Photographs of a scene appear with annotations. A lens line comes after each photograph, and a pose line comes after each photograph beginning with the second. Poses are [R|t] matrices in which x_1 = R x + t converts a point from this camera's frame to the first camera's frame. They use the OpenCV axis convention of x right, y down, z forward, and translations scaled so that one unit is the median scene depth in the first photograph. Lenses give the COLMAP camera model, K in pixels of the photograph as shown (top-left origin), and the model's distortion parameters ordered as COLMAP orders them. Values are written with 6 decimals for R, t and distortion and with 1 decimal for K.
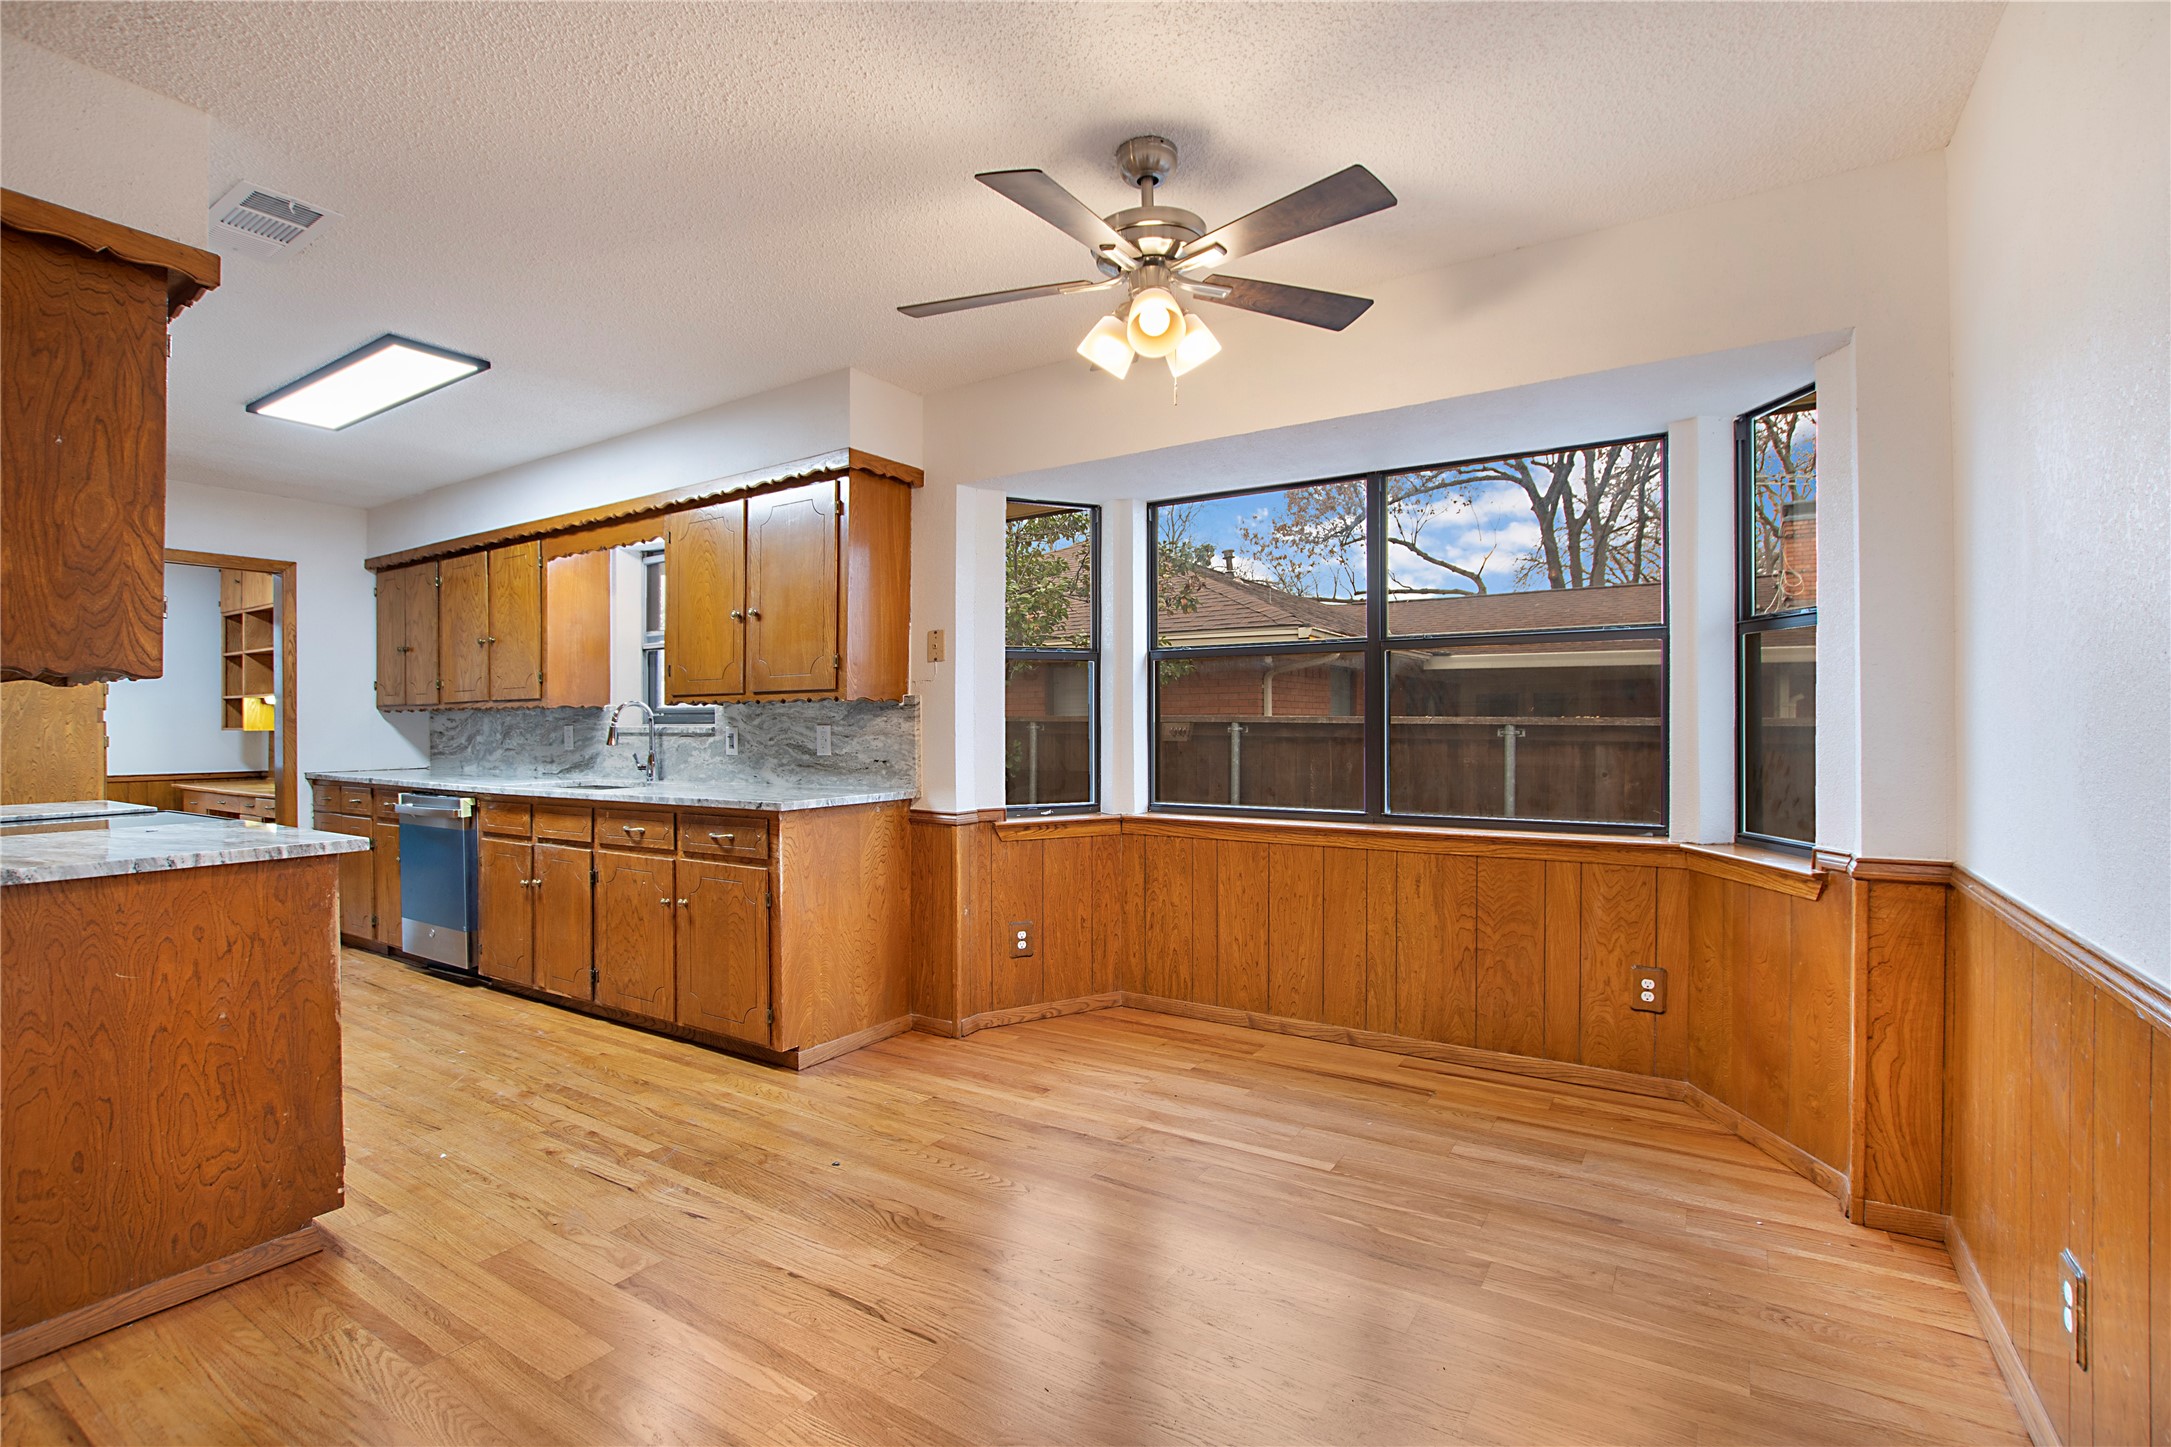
lens RADIAL K [[970.8, 0, 1064.0], [0, 970.8, 716.8], [0, 0, 1]] dist [-0.032306, 0.003943]
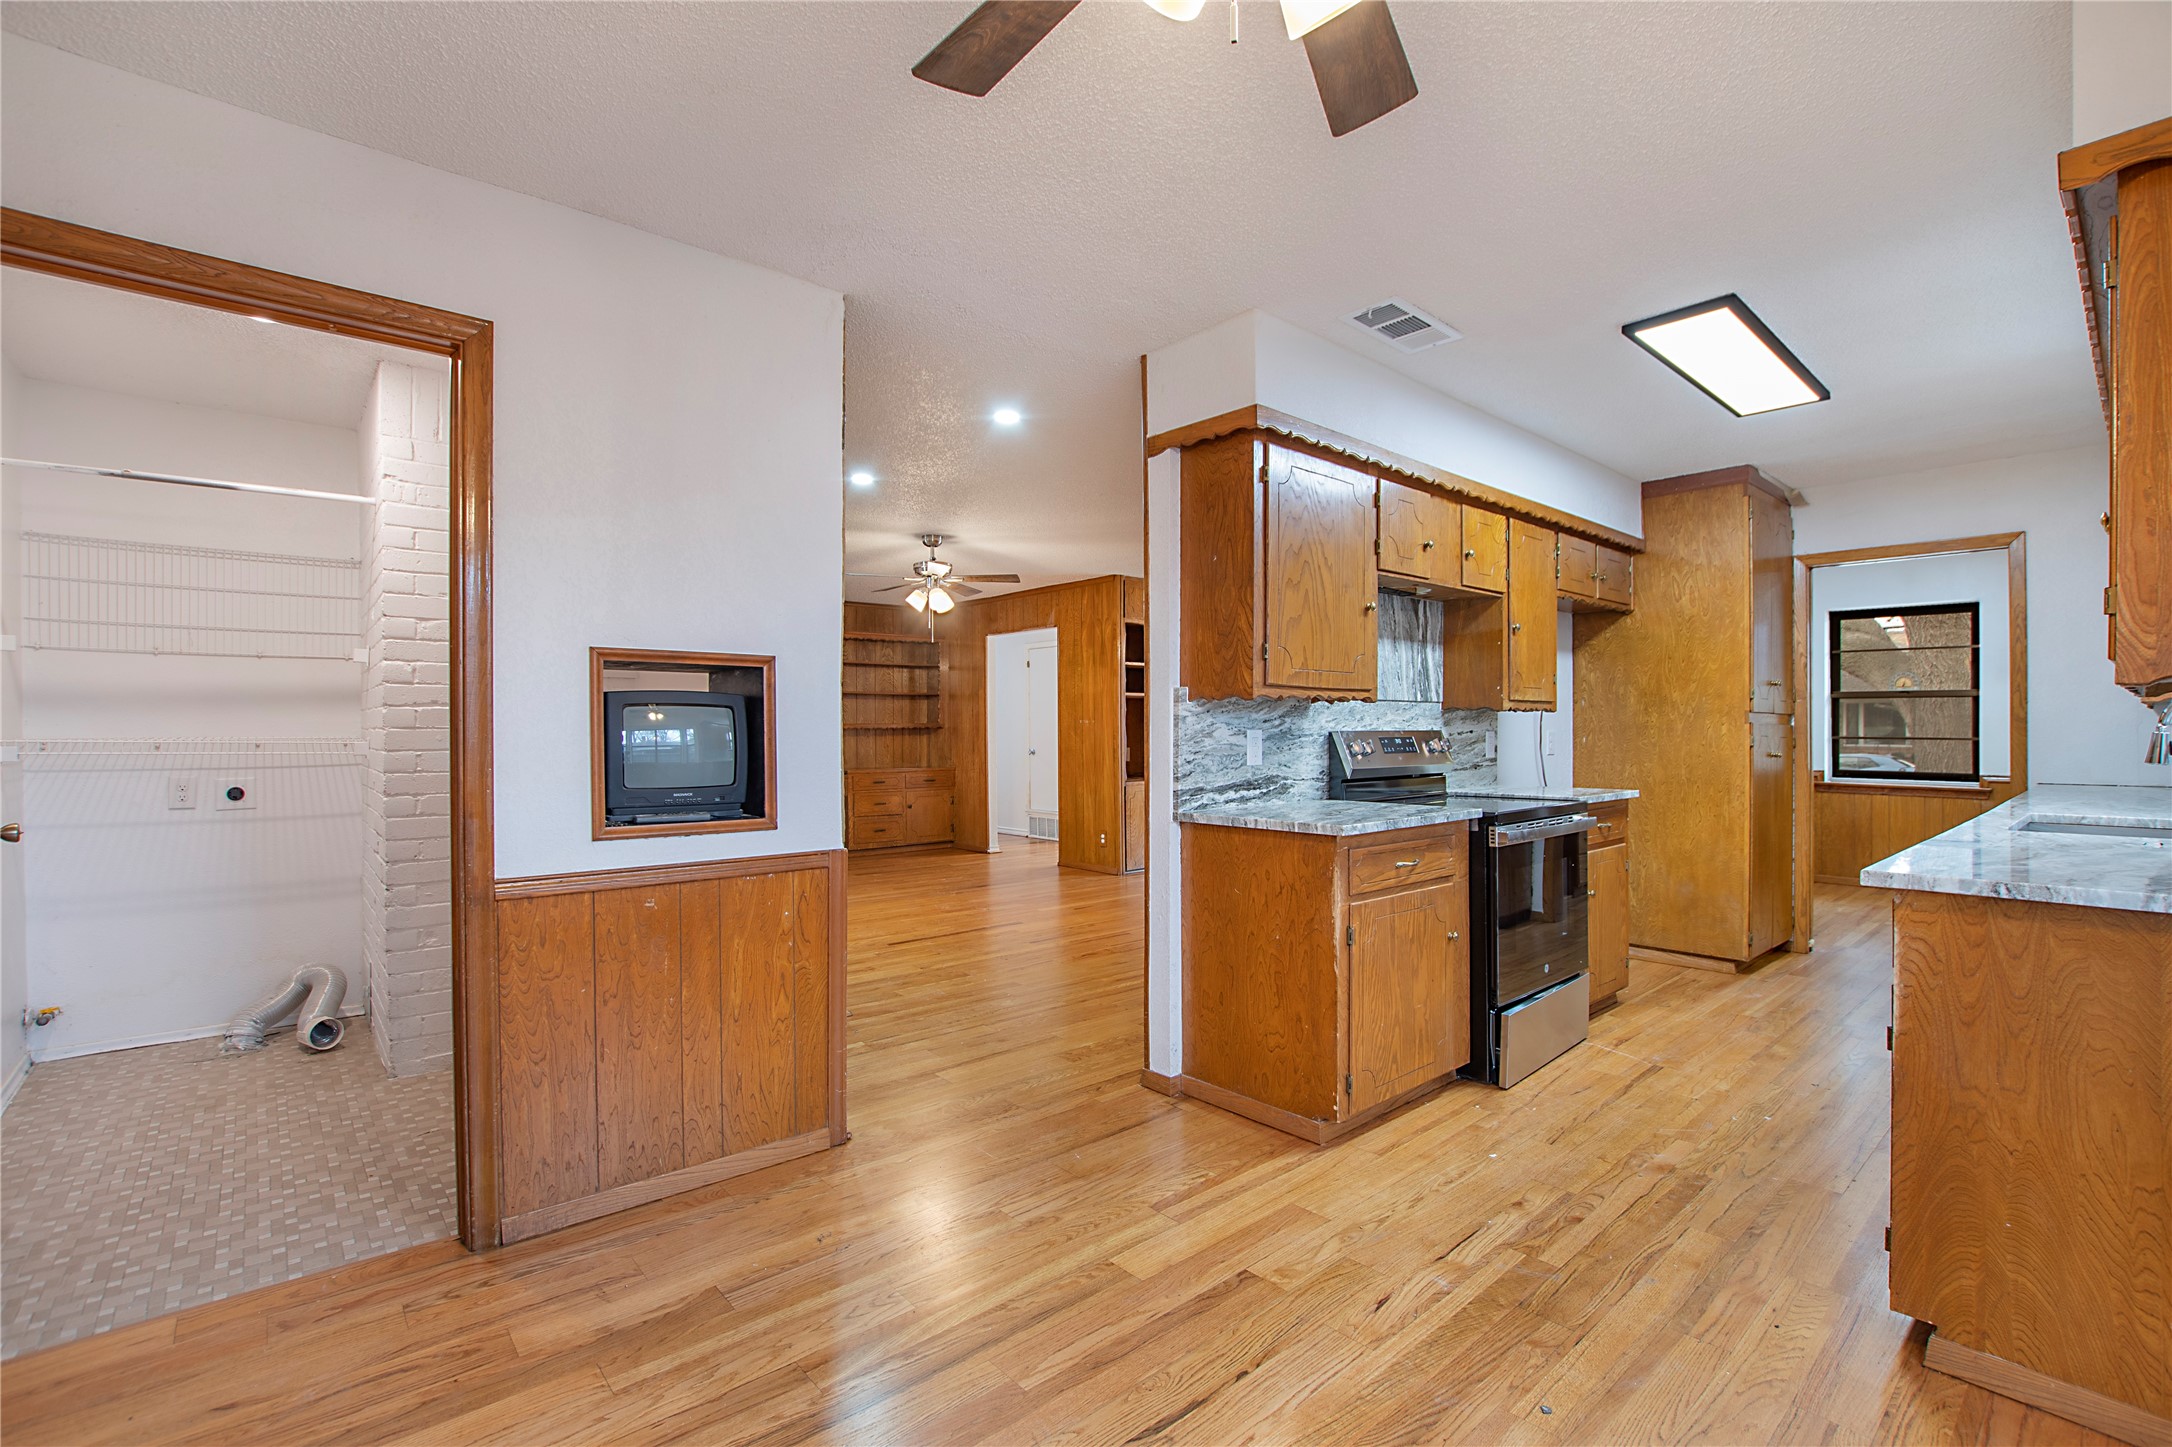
lens RADIAL K [[971.2, 0, 1060.1], [0, 971.2, 724.9], [0, 0, 1]] dist [-0.032306, 0.003943]
pose [[-0.280009, 0.003256, -0.959992, 0.401358], [0.012998, 0.999915, -0.000399, -0.002999], [0.959909, -0.012590, -0.280027, 0.745611]]
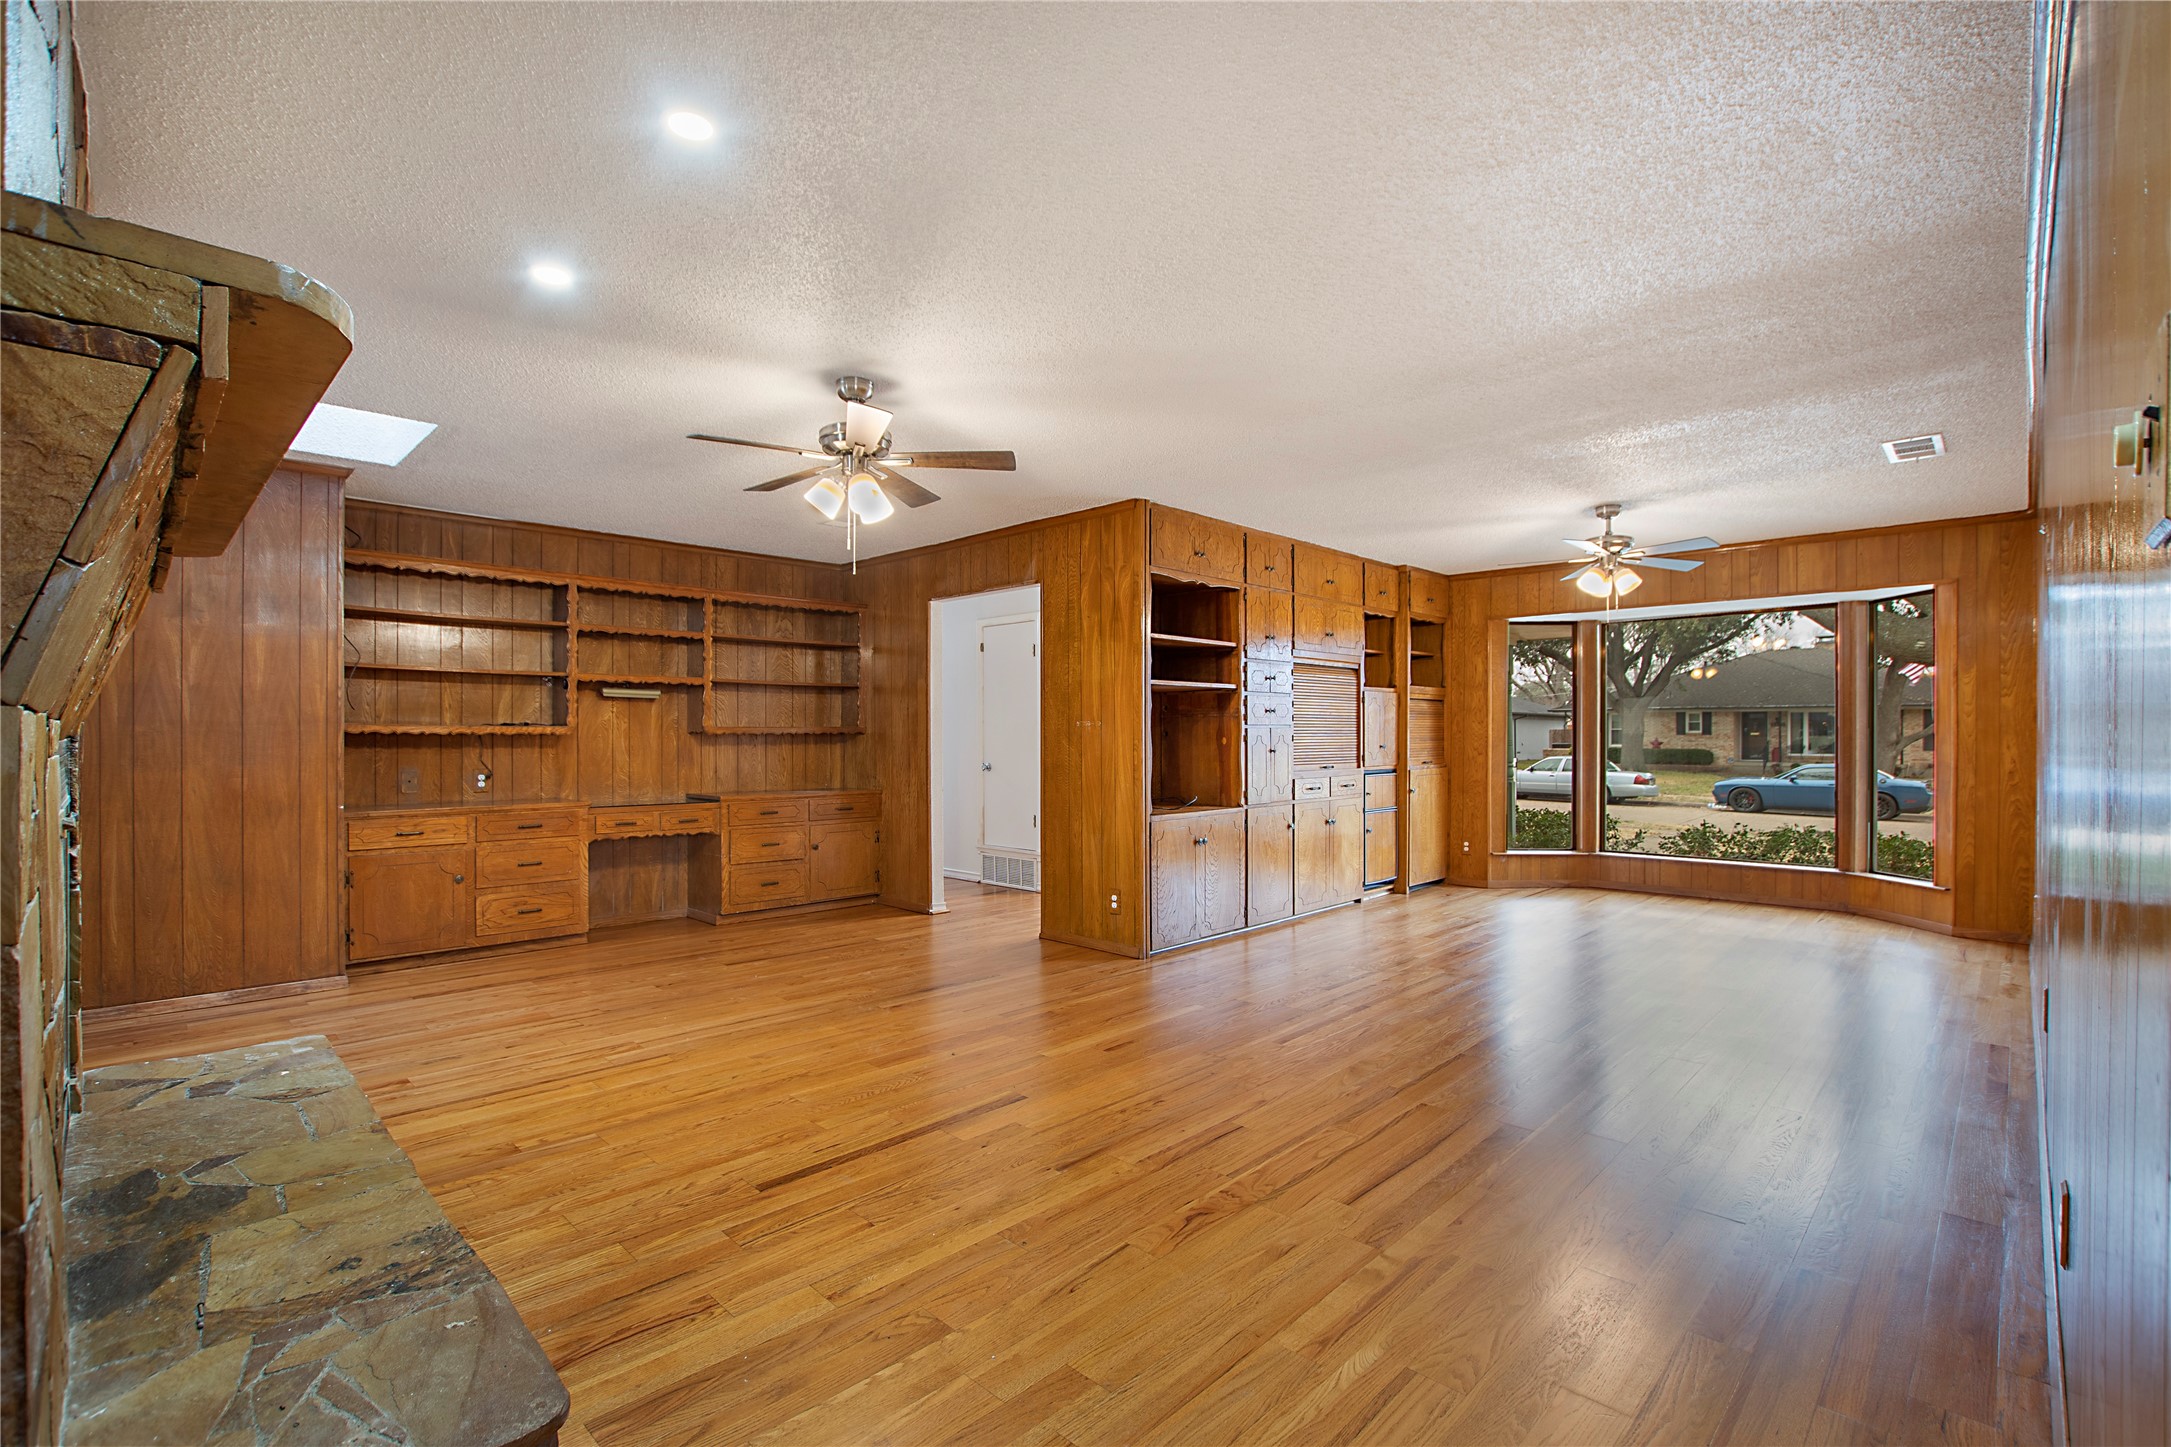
lens RADIAL K [[970.8, 0, 1081.1], [0, 970.8, 735.2], [0, 0, 1]] dist [-0.032306, 0.003943]
pose [[-0.175145, 0.004293, -0.984533, -0.475273], [0.009554, 0.999951, 0.002661, 0.003632], [0.984496, -0.008940, -0.175178, 0.350131]]
